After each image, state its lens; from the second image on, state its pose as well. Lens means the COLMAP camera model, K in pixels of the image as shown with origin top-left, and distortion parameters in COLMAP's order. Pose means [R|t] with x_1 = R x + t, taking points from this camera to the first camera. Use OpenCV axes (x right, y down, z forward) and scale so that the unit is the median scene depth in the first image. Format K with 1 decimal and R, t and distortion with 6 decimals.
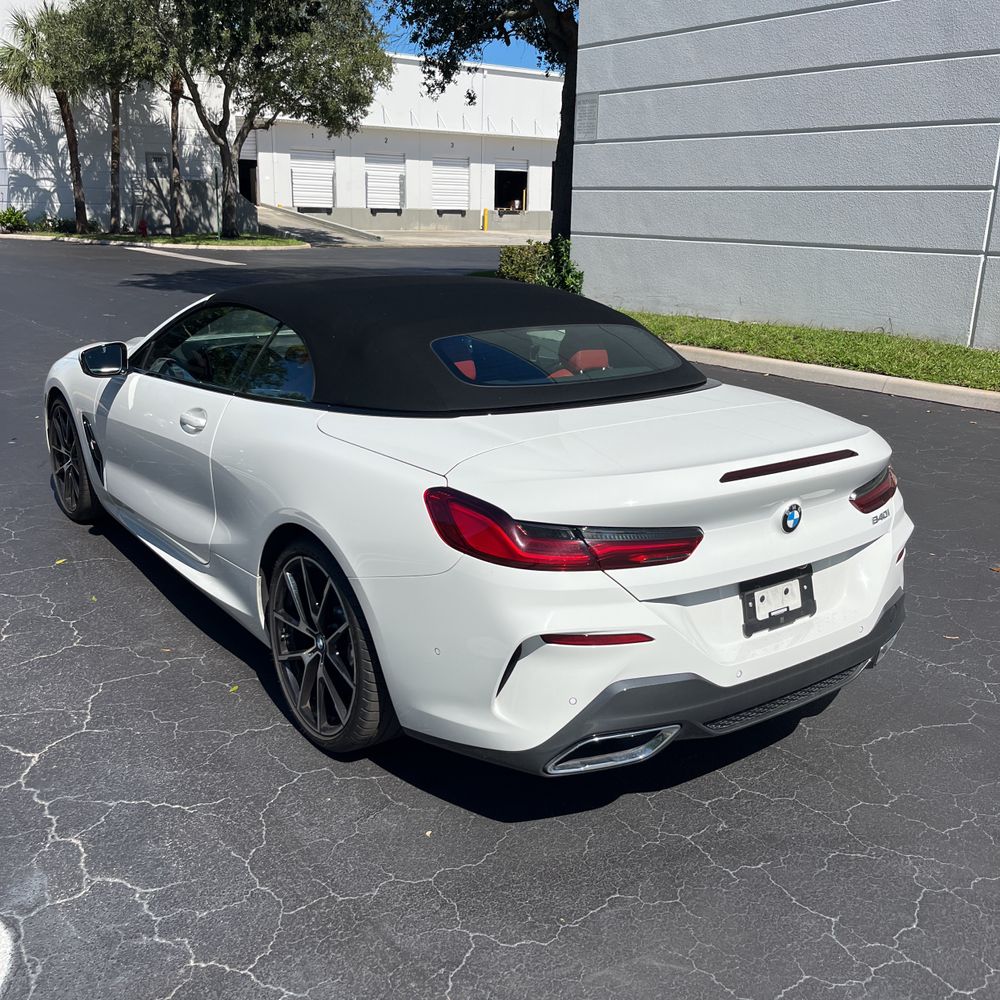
lens RADIAL K [[999.9, 0, 500.0], [0, 999.9, 500.0], [0, 0, 1]] dist [0.022447, -0.016977]
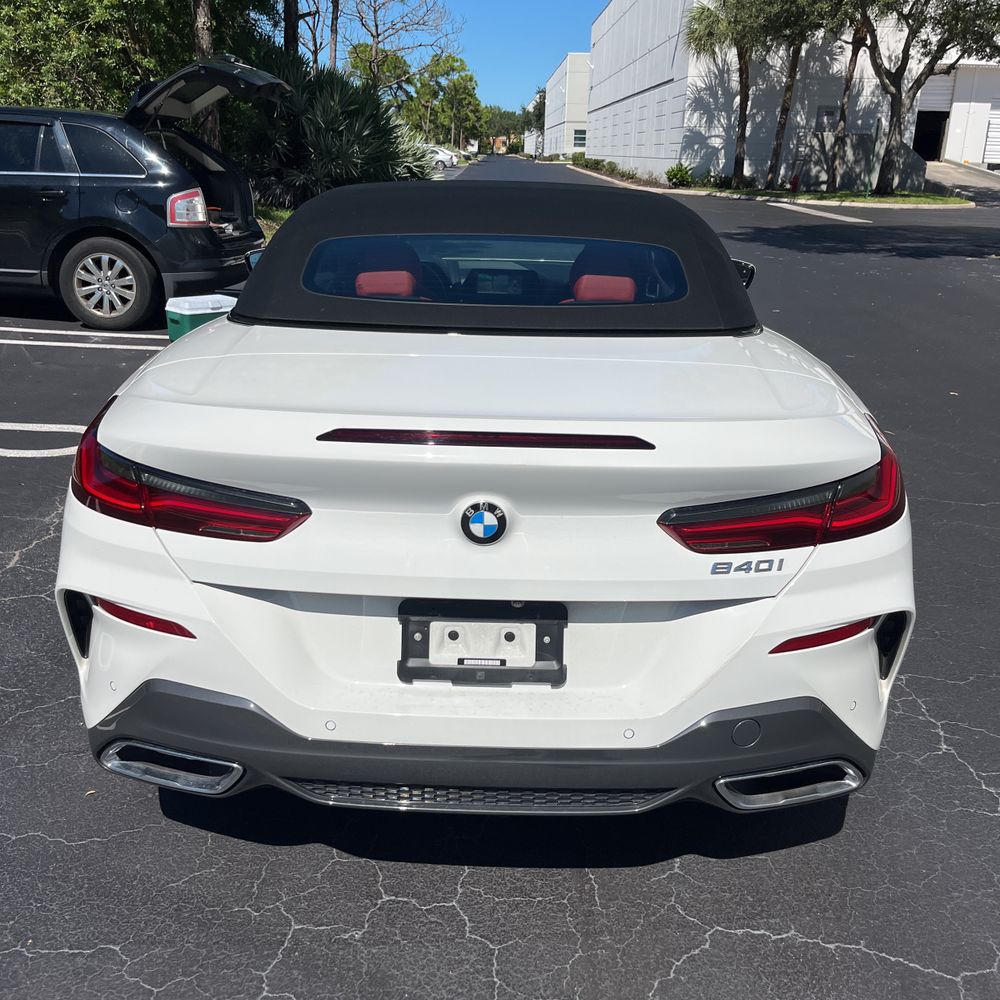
lens RADIAL K [[997.5, 0, 499.7], [0, 997.5, 506.2], [0, 0, 1]] dist [0.057552, -0.079764]
pose [[0.796178, 0.193510, -0.573284, 0.041514], [-0.170393, 0.980840, 0.094436, -0.003382], [0.580575, 0.022496, 0.813896, 0.030677]]
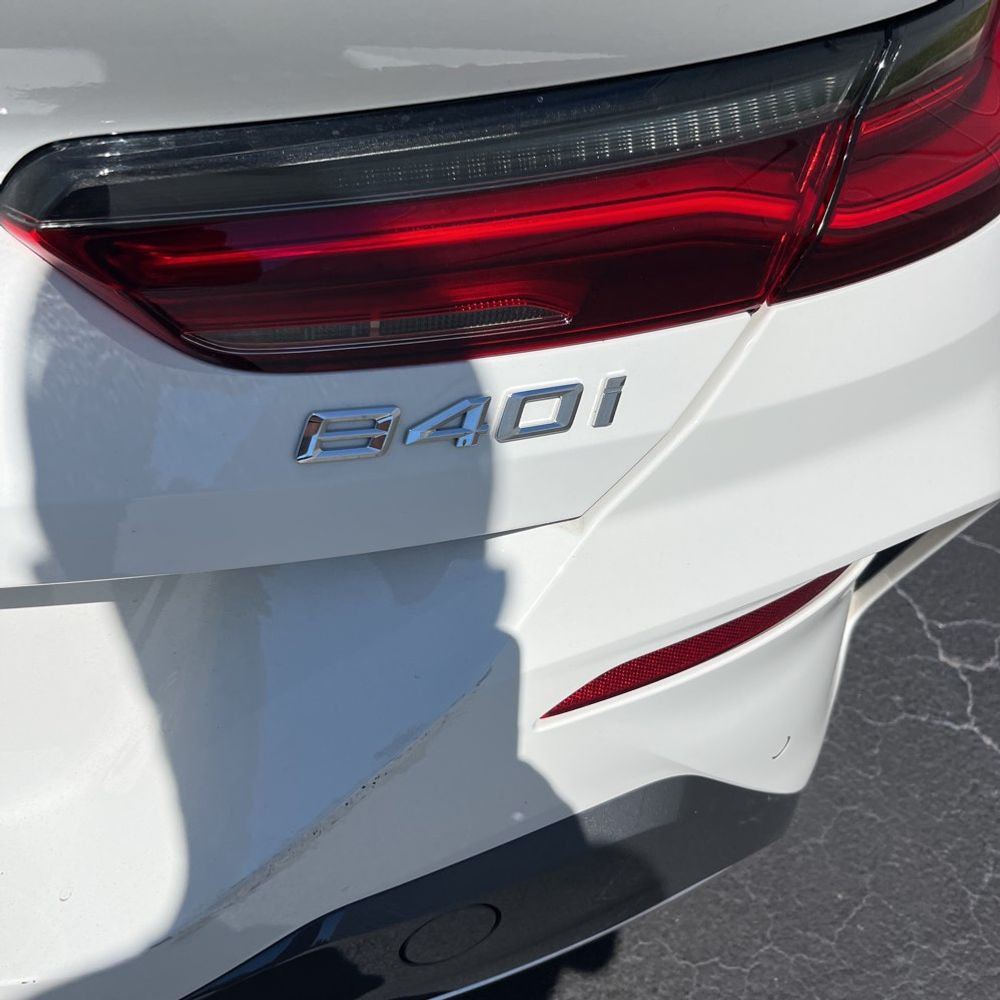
lens RADIAL K [[999.9, 0, 500.0], [0, 999.9, 500.0], [0, 0, 1]] dist [0.022447, -0.016977]
pose [[0.863060, 0.391017, -0.319740, 0.030081], [-0.222305, 0.862469, 0.454673, -0.002486], [0.453551, -0.321330, 0.831287, 0.062181]]
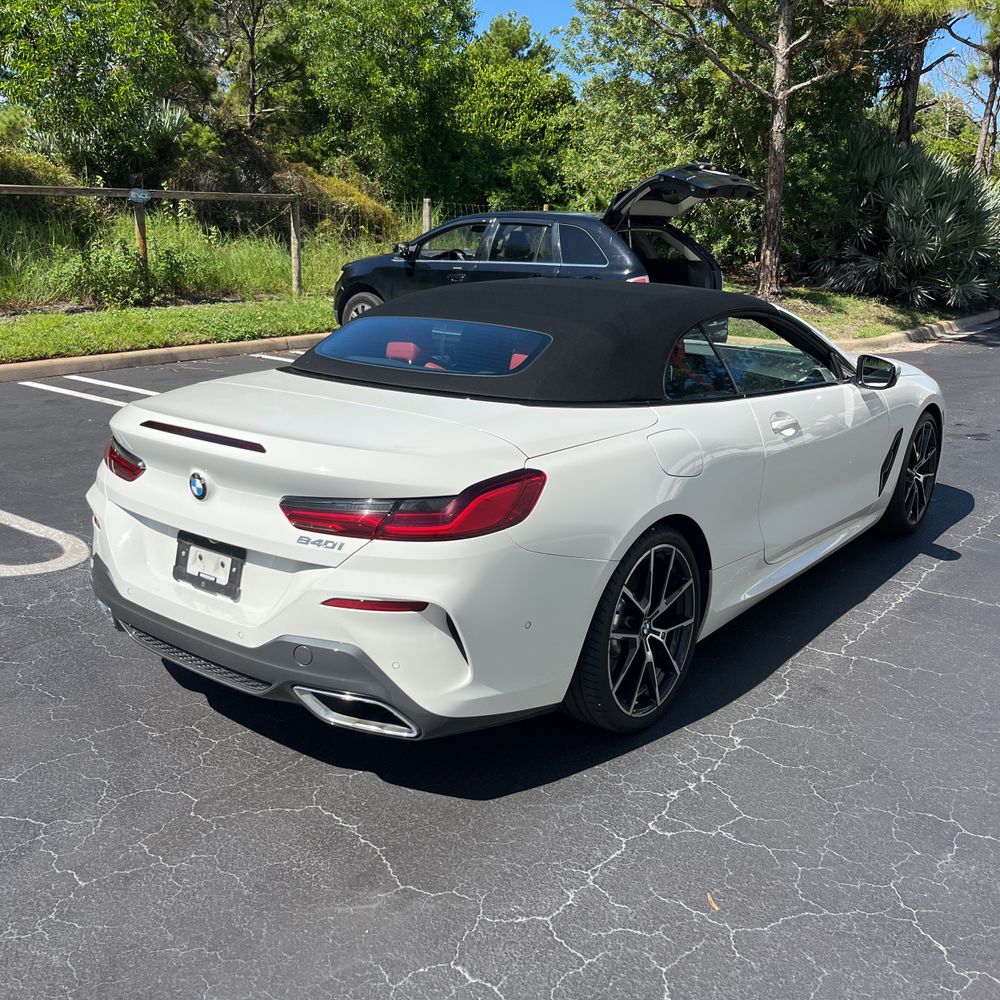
lens RADIAL K [[999.9, 0, 500.0], [0, 999.9, 500.0], [0, 0, 1]] dist [0.022447, -0.016977]
pose [[0.274162, 0.233401, -0.932930, 0.085693], [-0.271808, 0.949354, 0.157633, -0.013852], [0.922473, 0.210361, 0.323717, 0.059944]]
